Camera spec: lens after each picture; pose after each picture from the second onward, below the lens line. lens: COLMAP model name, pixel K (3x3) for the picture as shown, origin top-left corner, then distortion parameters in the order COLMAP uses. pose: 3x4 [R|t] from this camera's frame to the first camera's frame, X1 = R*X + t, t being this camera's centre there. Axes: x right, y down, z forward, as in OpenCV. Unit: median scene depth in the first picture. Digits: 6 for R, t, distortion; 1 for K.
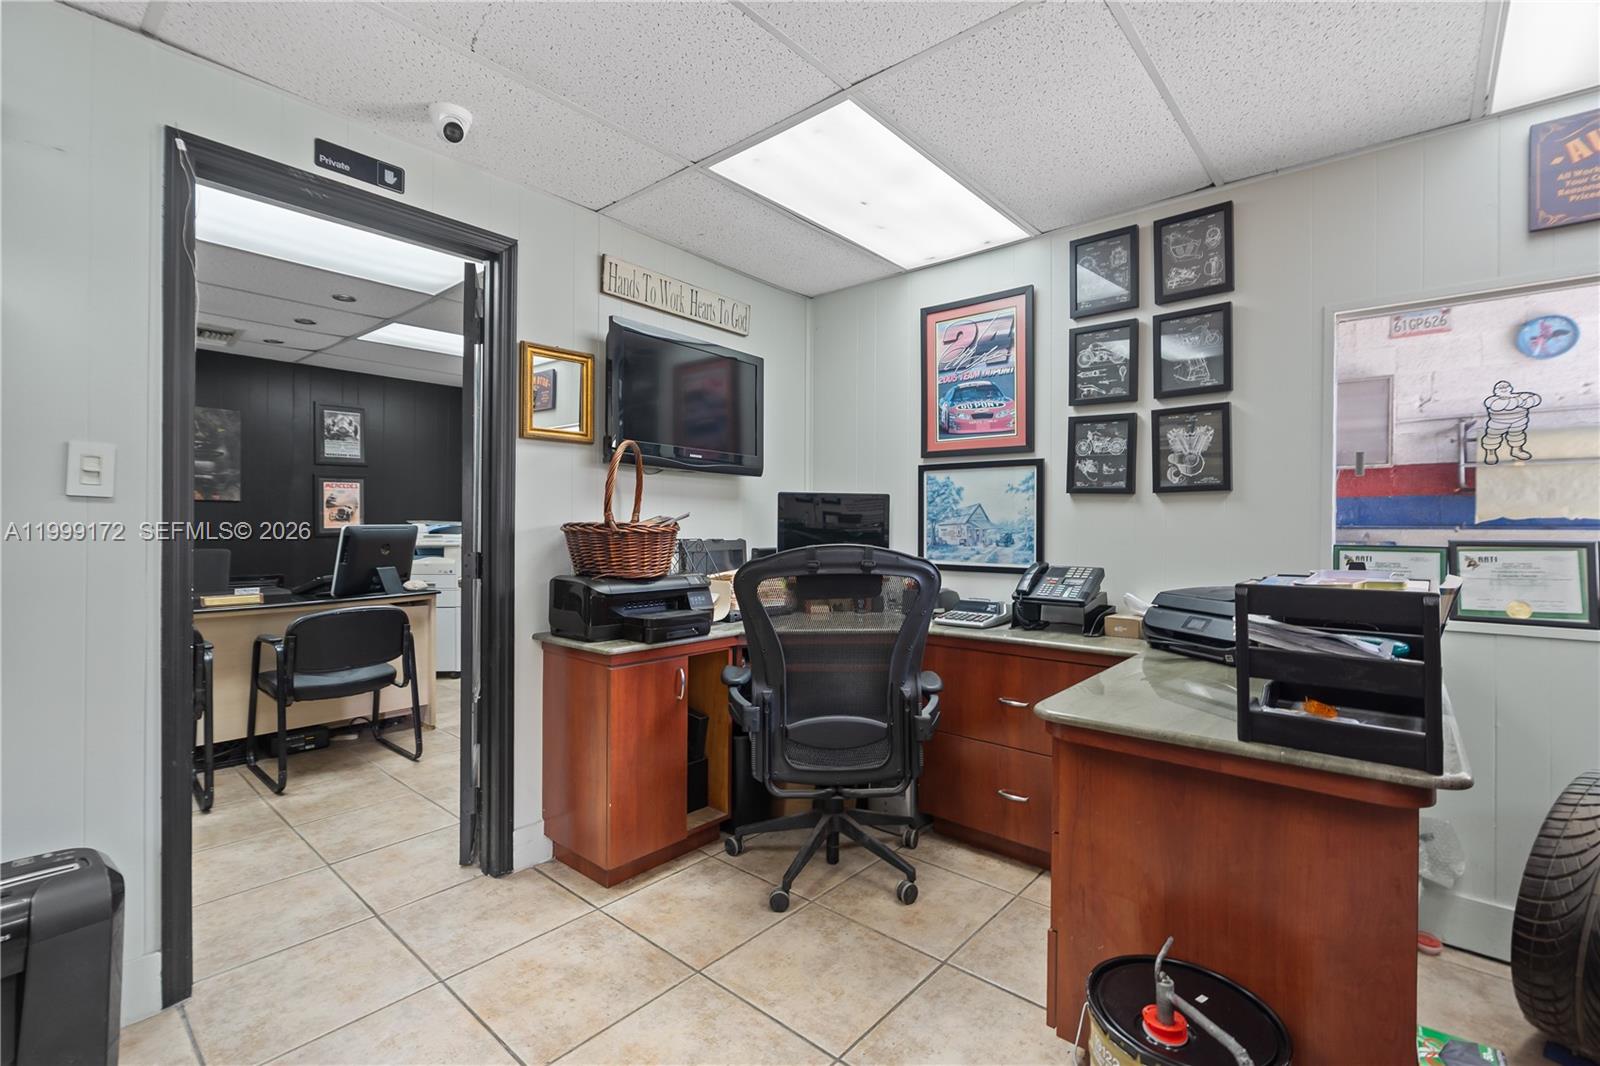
lens RADIAL K [[712.0, 0, 789.8], [0, 712.0, 511.3], [0, 0, 1]] dist [-0.008618, 0.000140]
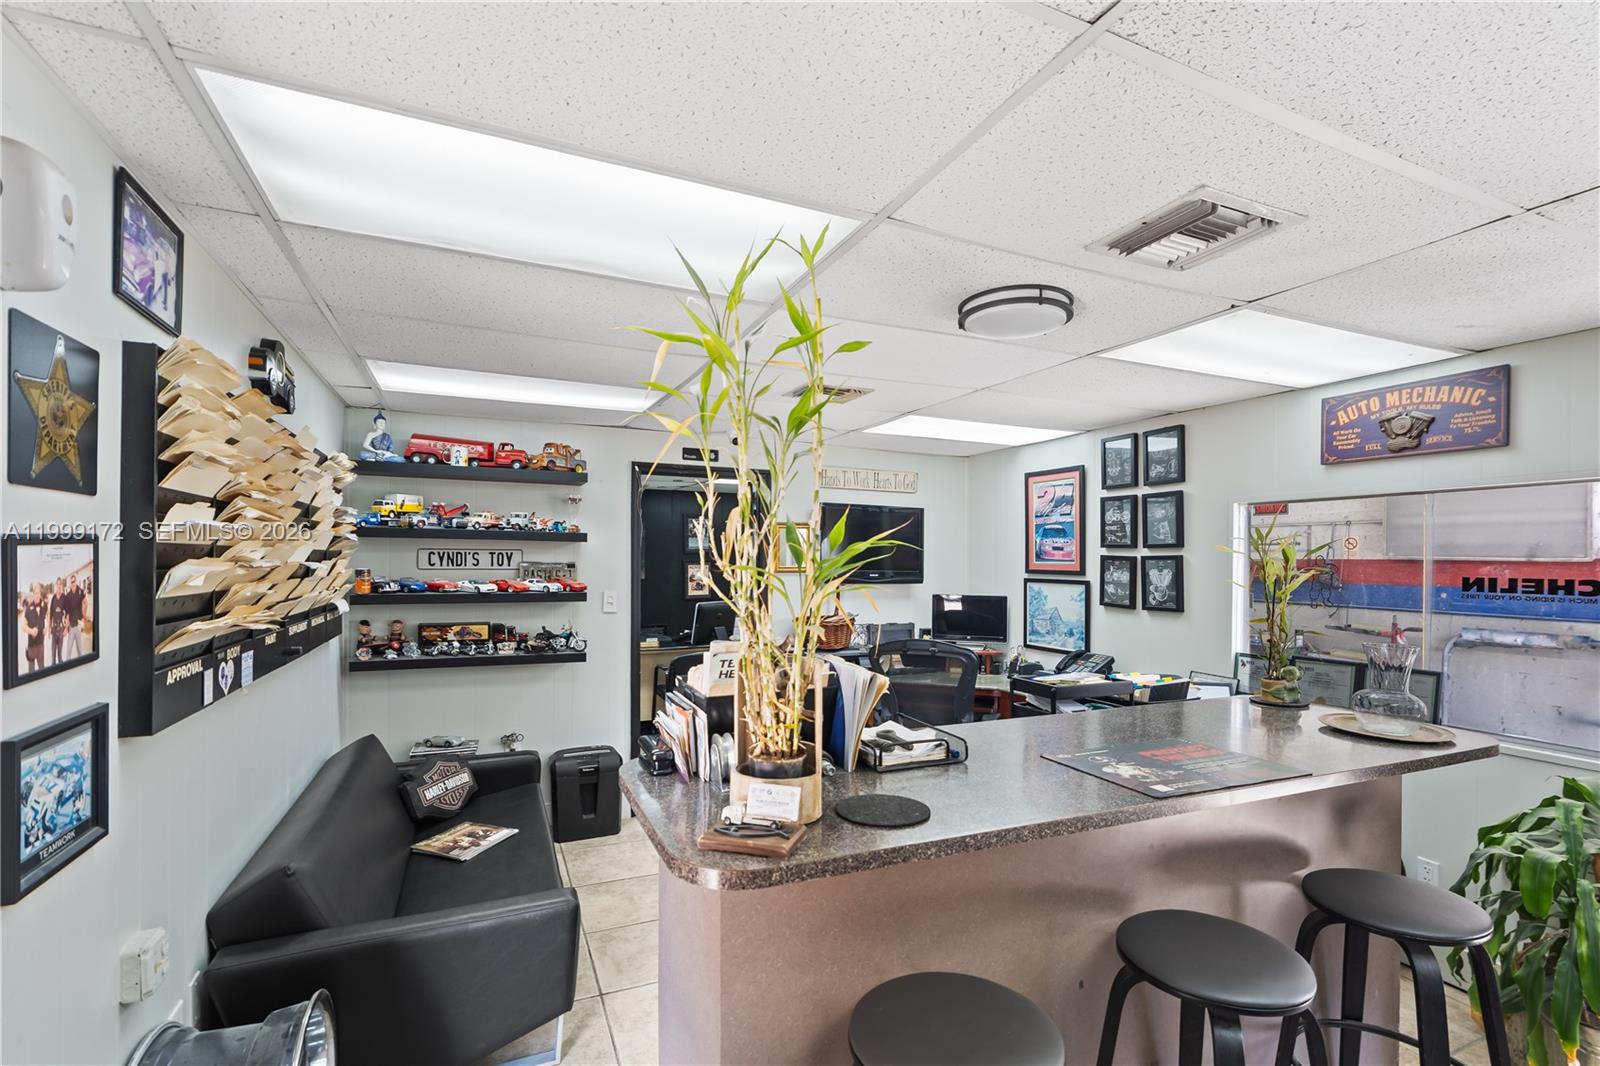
lens RADIAL K [[712.6, 0, 796.7], [0, 712.6, 537.5], [0, 0, 1]] dist [-0.009371, 0.003801]
pose [[0.907834, -0.014214, -0.419088, 0.380473], [0.005439, 0.999740, -0.022125, -0.121037], [0.419294, 0.017806, 0.907676, -0.566530]]
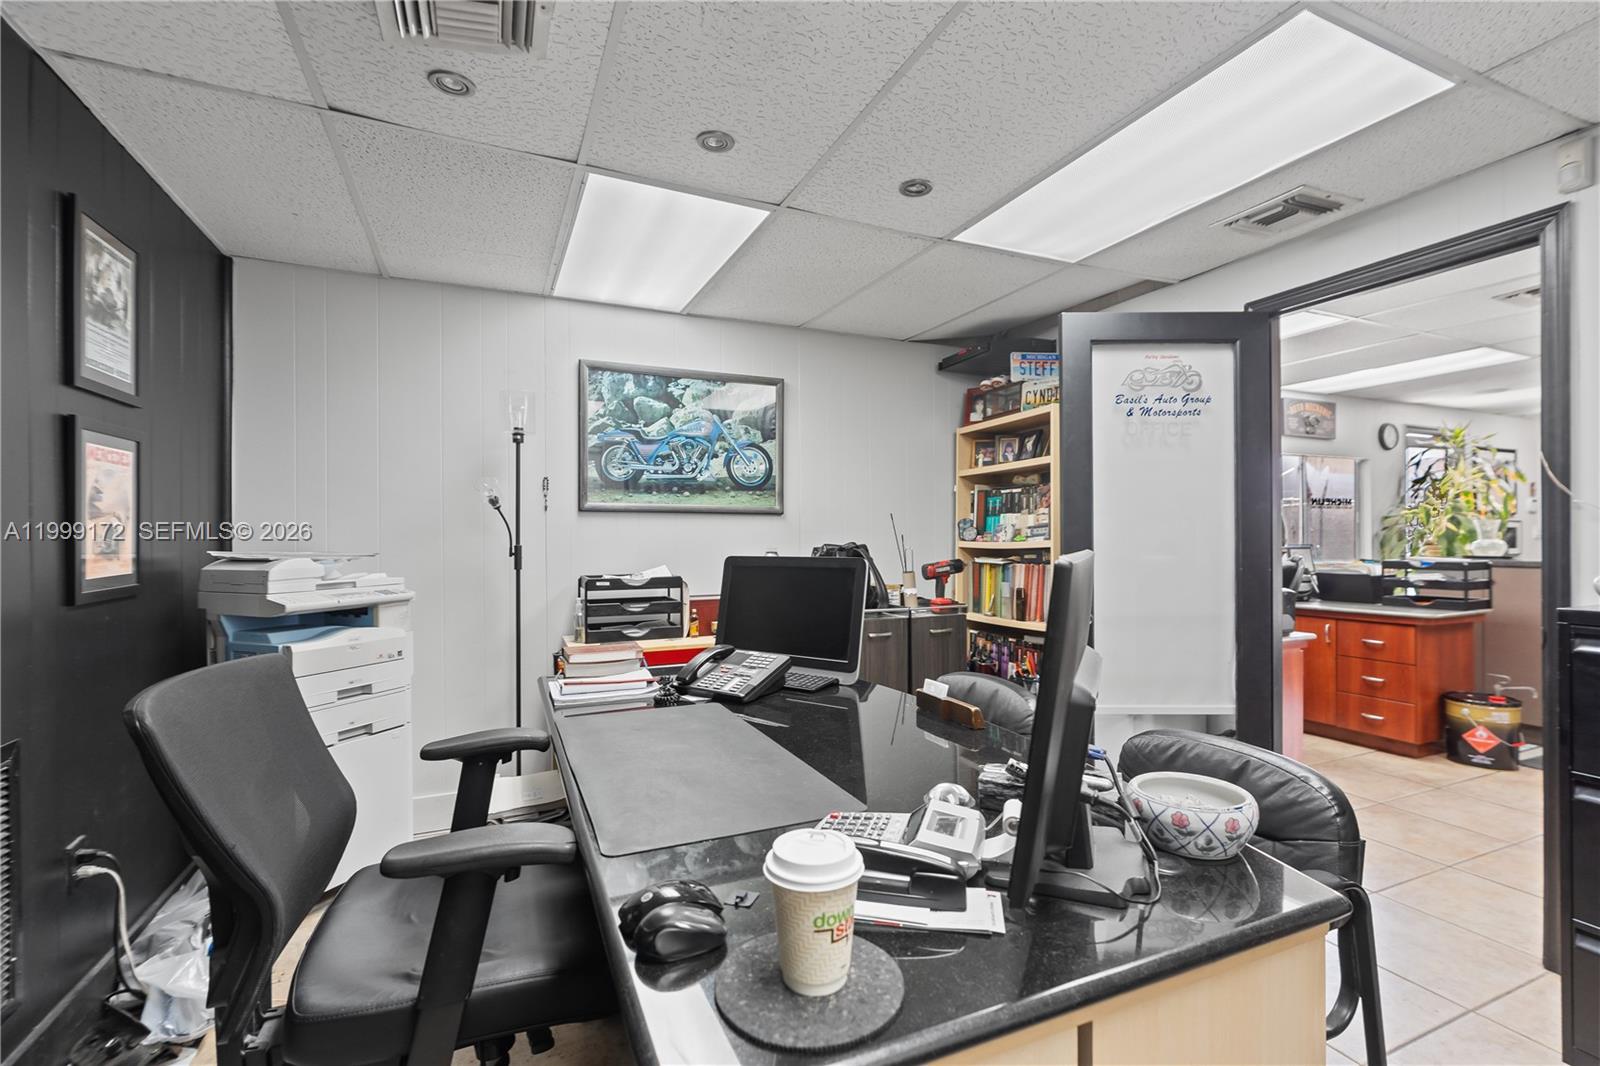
lens RADIAL K [[720.3, 0, 800.0], [0, 720.3, 533.0], [0, 0, 1]] dist [-0.001302, 0.000216]
pose [[0.419473, -0.002387, 0.907764, -1.505701], [-0.012068, 0.999894, 0.008206, -0.010891], [-0.907687, -0.014397, 0.419400, 1.003881]]
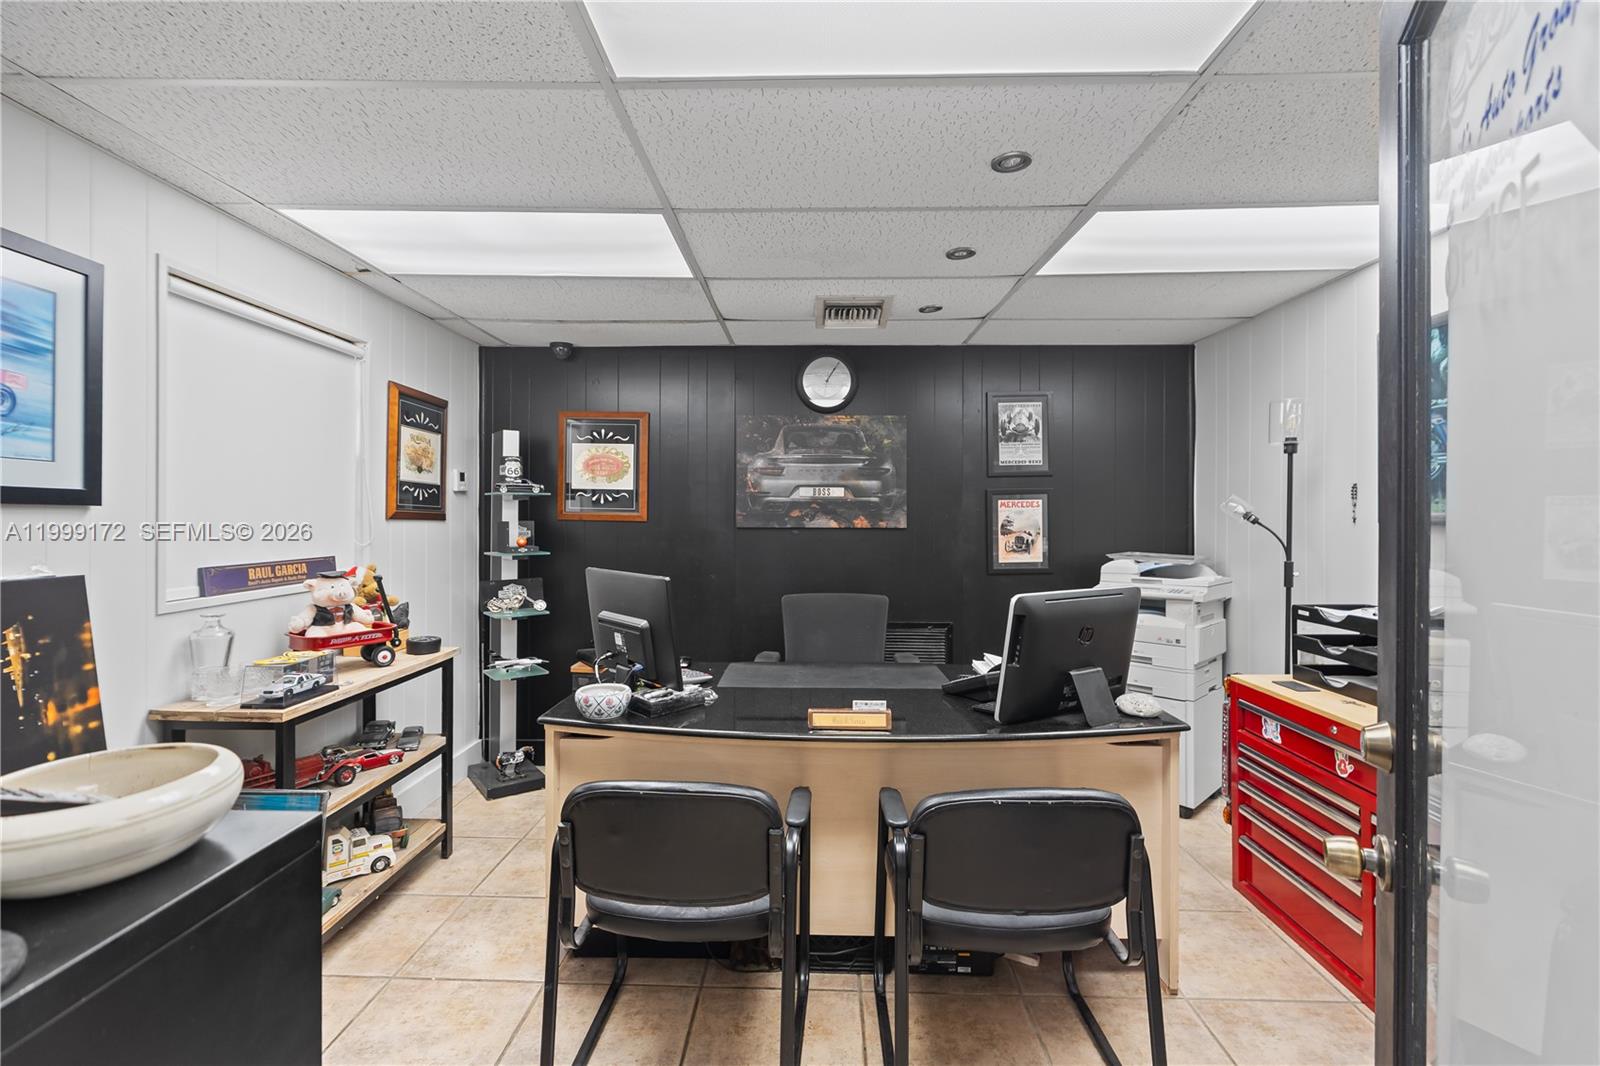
lens RADIAL K [[712.6, 0, 796.7], [0, 712.6, 537.5], [0, 0, 1]] dist [-0.009371, 0.003801]
pose [[0.638509, 0.016948, -0.769428, -0.399877], [0.015247, 0.999283, 0.034664, -0.057536], [0.769464, -0.033865, 0.637792, 0.663592]]
